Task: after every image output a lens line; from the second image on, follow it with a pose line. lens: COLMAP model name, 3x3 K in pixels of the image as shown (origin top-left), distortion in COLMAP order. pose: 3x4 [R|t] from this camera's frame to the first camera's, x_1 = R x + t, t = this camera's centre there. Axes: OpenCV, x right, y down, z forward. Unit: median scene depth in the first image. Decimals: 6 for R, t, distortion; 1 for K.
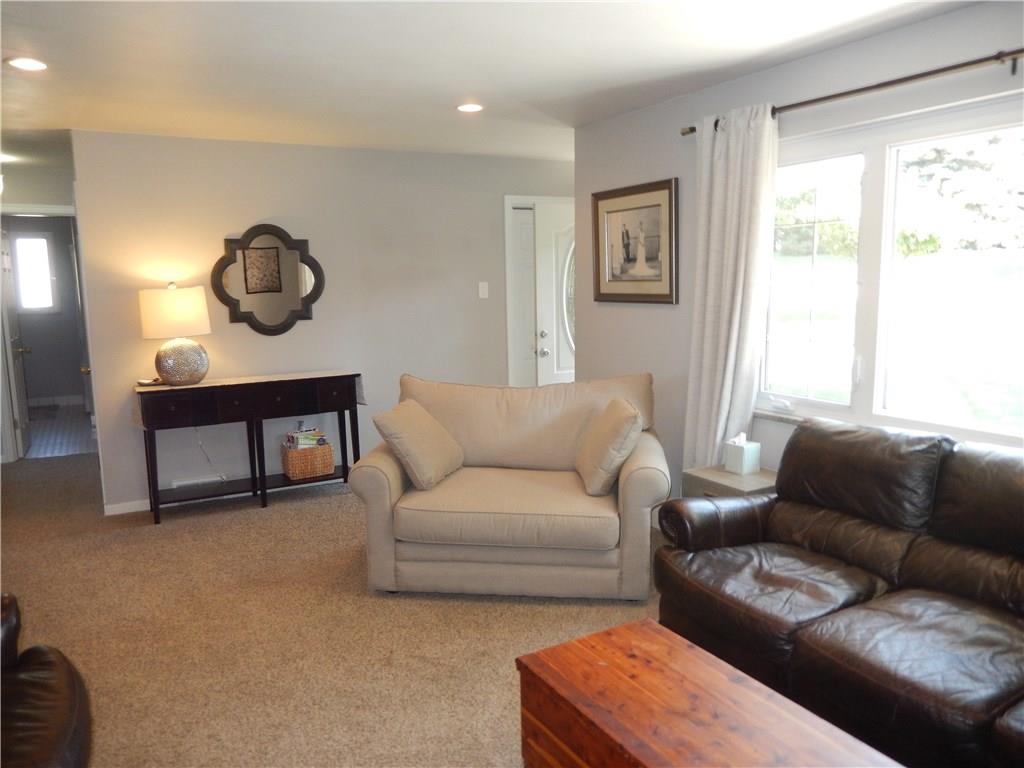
lens RADIAL K [[766.6, 0, 512.0], [0, 766.6, 384.0], [0, 0, 1]] dist [-0.006428, -0.000653]
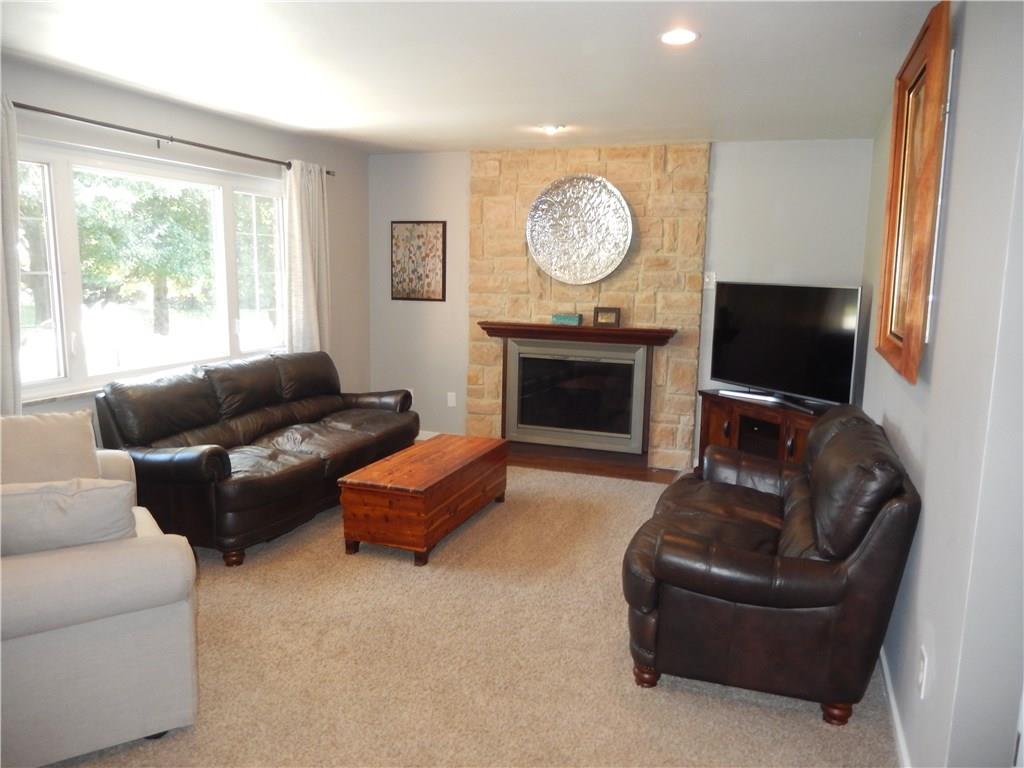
lens RADIAL K [[723.5, 0, 512.0], [0, 723.5, 384.0], [0, 0, 1]] dist [-0.100422, 0.005424]
pose [[-0.645631, -0.105288, 0.756356, -0.639363], [0.106349, 0.968401, 0.225587, -0.109577], [-0.756208, 0.226084, -0.614033, 0.847839]]
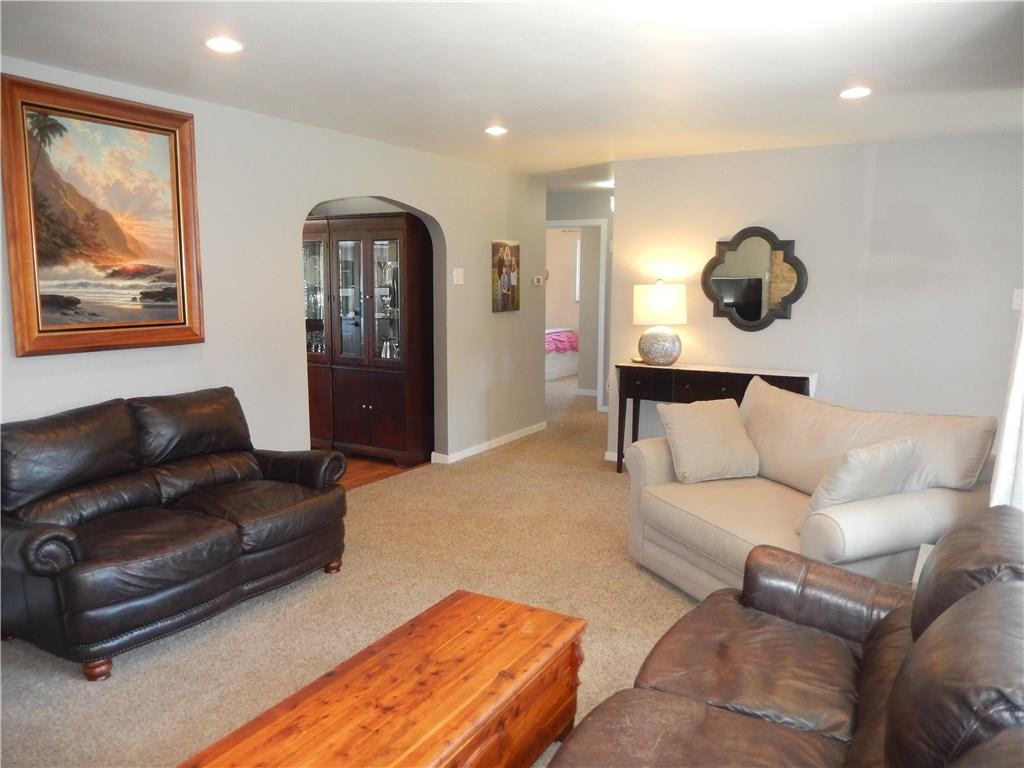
lens RADIAL K [[766.6, 0, 512.0], [0, 766.6, 384.0], [0, 0, 1]] dist [-0.006428, -0.000653]
pose [[0.508646, 0.135811, -0.850196, 0.492063], [-0.129683, 0.988300, 0.080287, -0.037745], [0.851153, 0.069418, 0.520308, 0.190380]]
